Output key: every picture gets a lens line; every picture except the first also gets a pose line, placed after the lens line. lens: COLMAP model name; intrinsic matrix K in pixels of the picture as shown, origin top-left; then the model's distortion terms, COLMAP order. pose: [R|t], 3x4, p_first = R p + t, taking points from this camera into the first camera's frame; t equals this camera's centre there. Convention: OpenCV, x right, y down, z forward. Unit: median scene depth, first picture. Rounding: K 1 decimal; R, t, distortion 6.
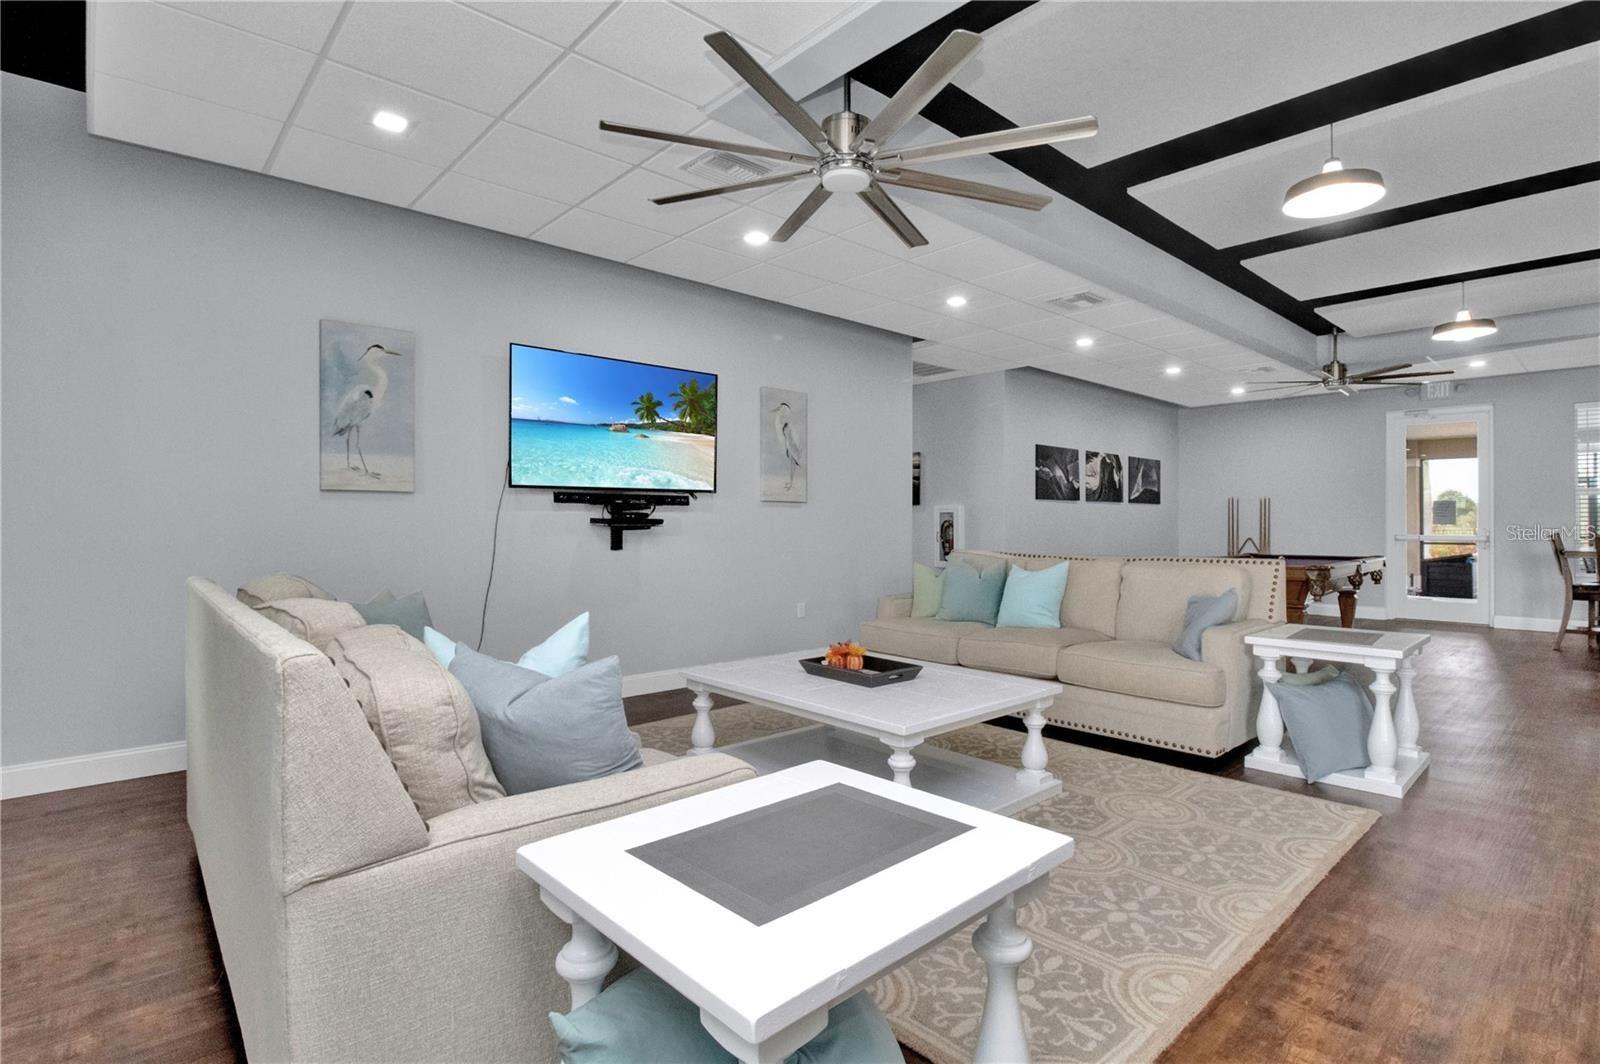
lens RADIAL K [[783.1, 0, 800.0], [0, 783.1, 532.0], [0, 0, 1]] dist [0.002217, -0.017559]
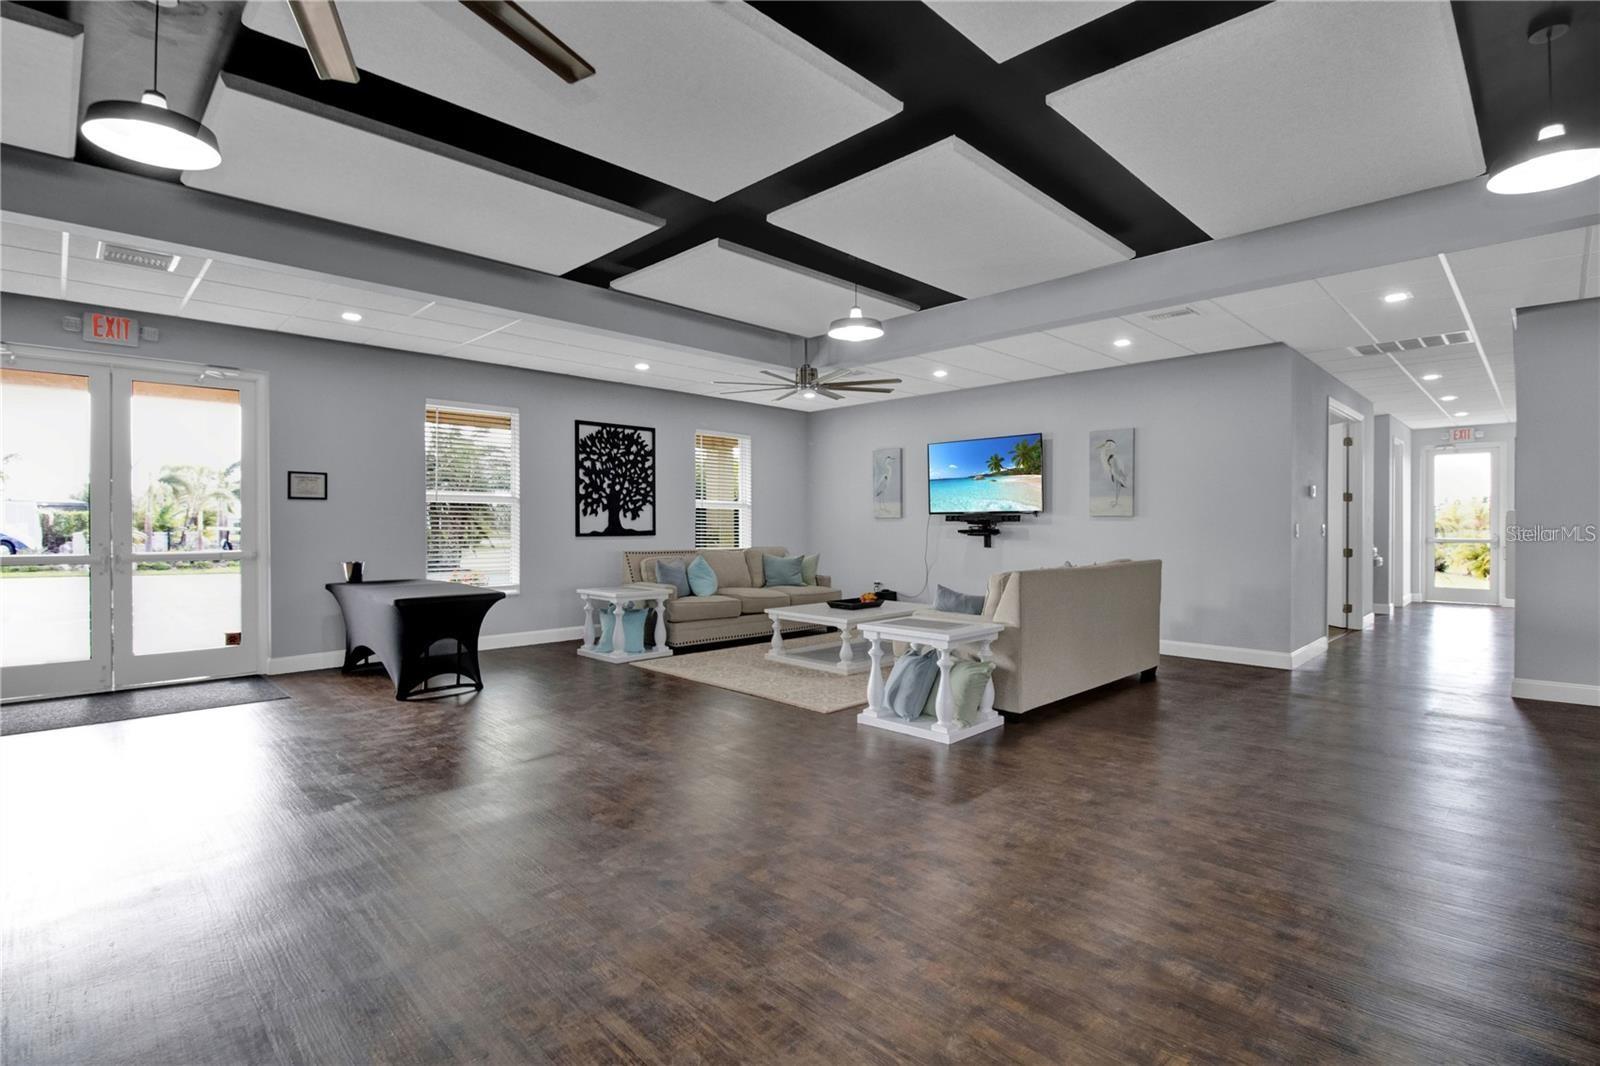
lens RADIAL K [[743.5, 0, 802.1], [0, 743.5, 526.6], [0, 0, 1]] dist [0.000819, -0.014163]
pose [[0.041608, 0.003547, -0.999128, 1.296546], [-0.008147, 0.999962, 0.003211, -0.023091], [0.999101, 0.008007, 0.041635, 0.486670]]
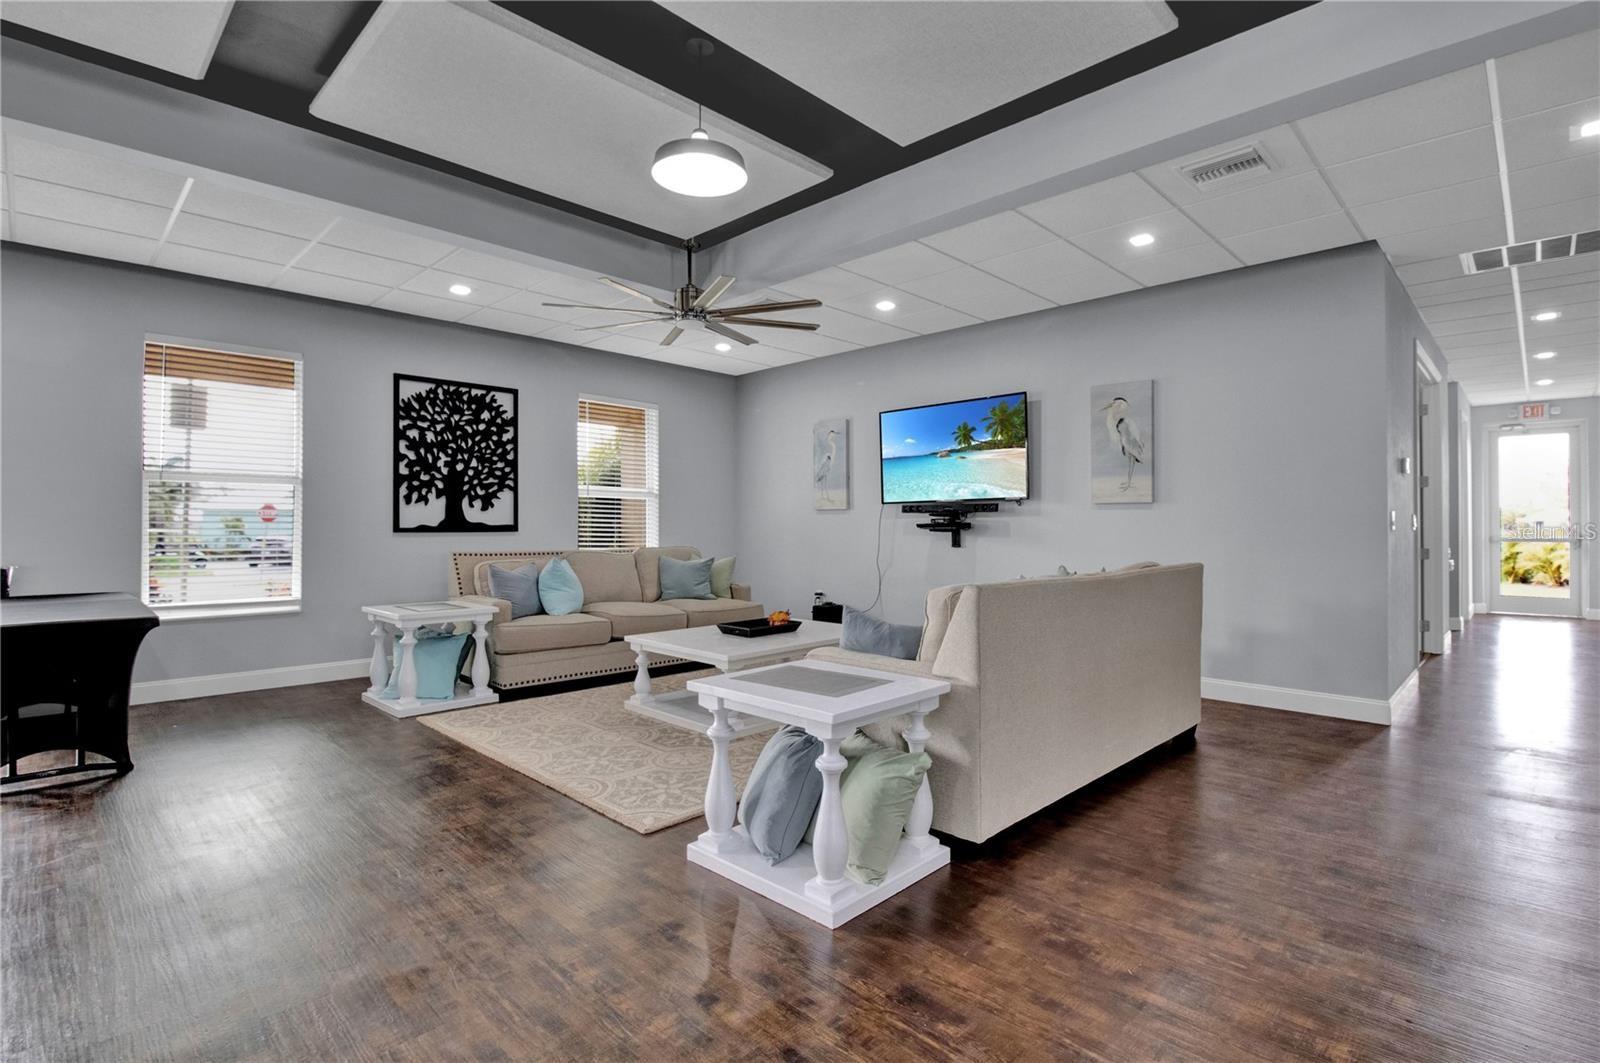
lens RADIAL K [[756.0, 0, 808.2], [0, 756.0, 519.7], [0, 0, 1]] dist [-0.012433, -0.000374]
pose [[0.062036, -0.009204, -0.998031, 0.934469], [-0.008169, 0.999919, -0.009729, -0.007531], [0.998040, 0.008757, 0.061956, 0.631877]]
